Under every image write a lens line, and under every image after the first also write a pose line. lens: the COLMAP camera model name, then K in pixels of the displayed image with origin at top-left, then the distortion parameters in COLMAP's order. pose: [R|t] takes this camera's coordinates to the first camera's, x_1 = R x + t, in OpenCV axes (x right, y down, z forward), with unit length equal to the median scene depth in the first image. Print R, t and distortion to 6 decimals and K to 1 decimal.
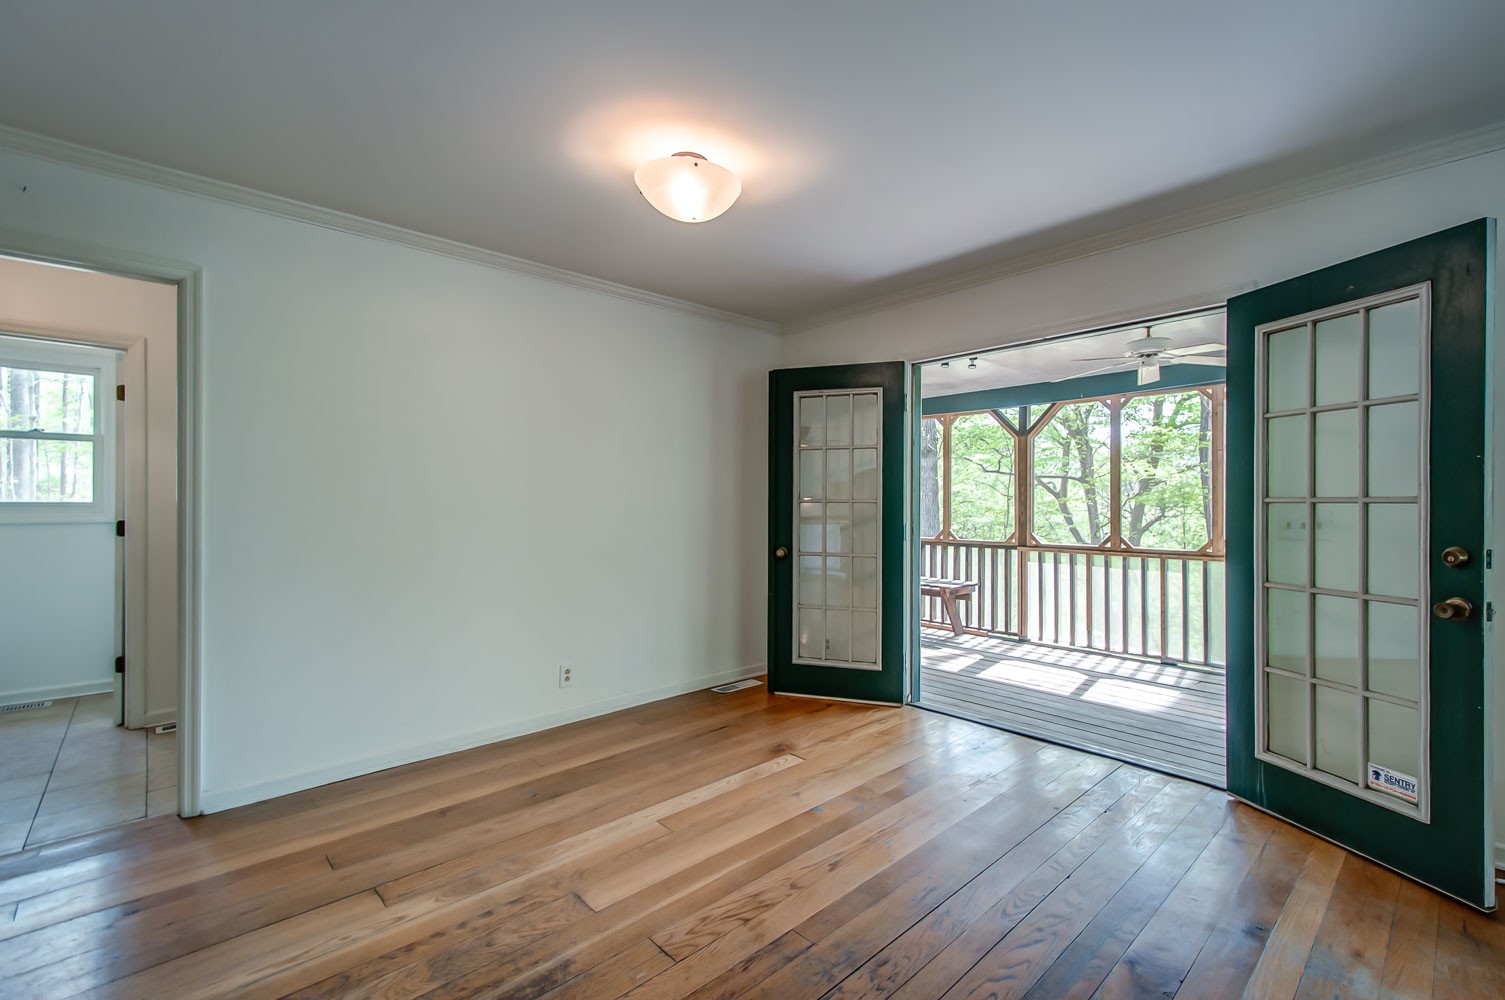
lens RADIAL K [[648.3, 0, 804.3], [0, 648.3, 505.0], [0, 0, 1]] dist [0.018077, -0.001108]
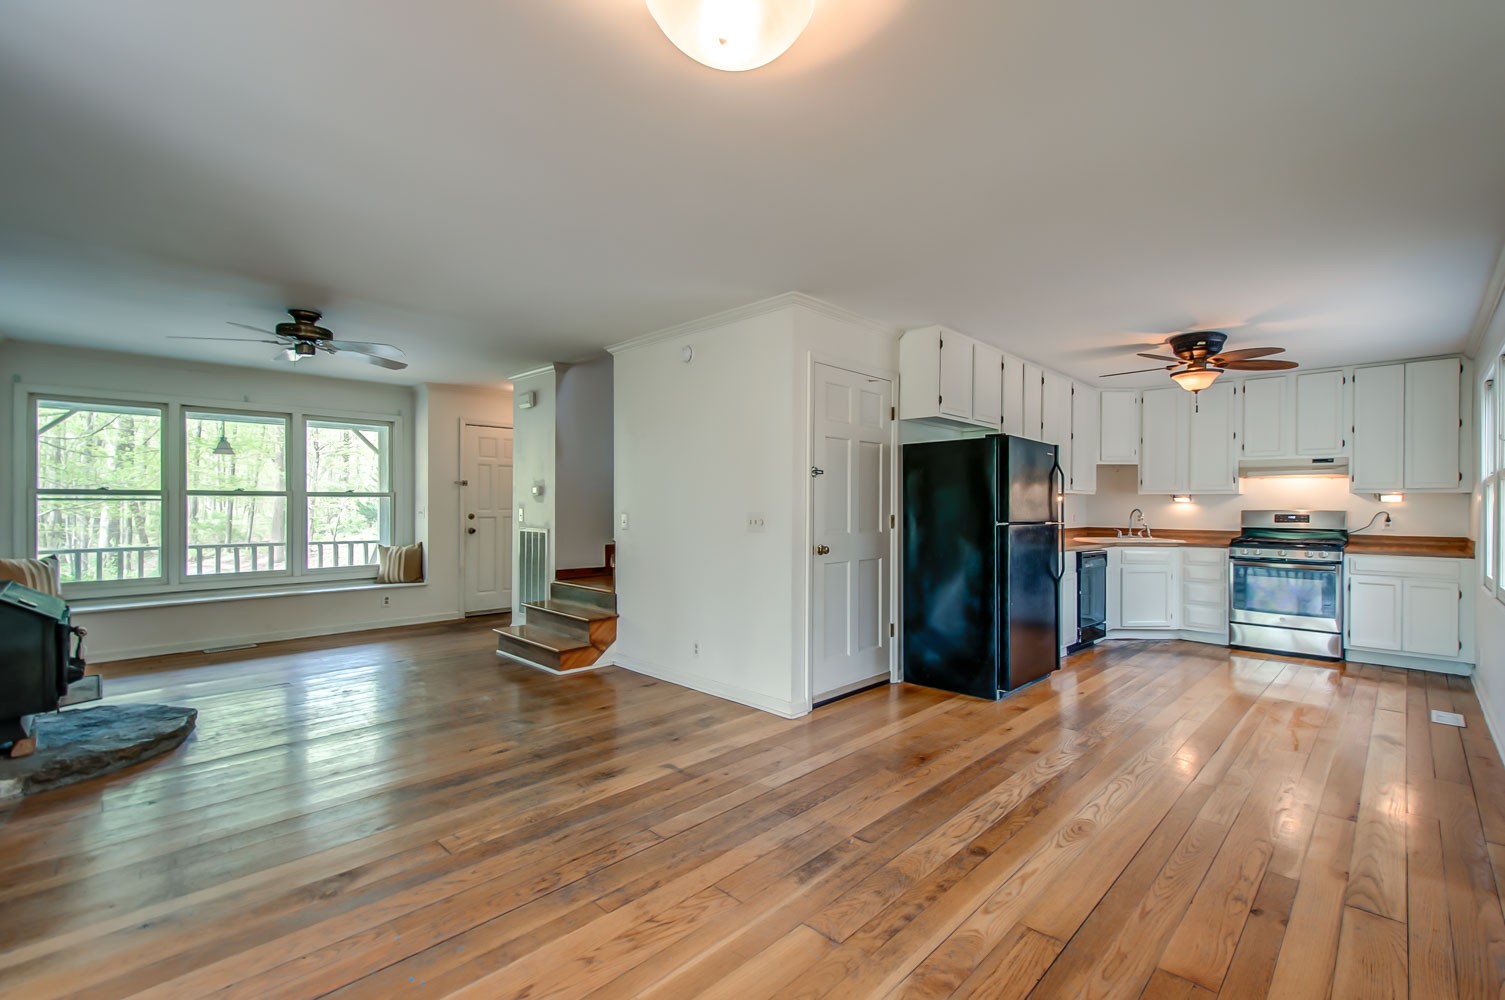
lens RADIAL K [[658.0, 0, 800.4], [0, 658.0, 505.3], [0, 0, 1]] dist [0.019605, -0.005987]
pose [[-0.999161, -0.002954, -0.040851, -0.150639], [-0.003107, 0.999988, 0.003683, -0.008220], [0.040840, 0.003806, -0.999158, 1.105324]]
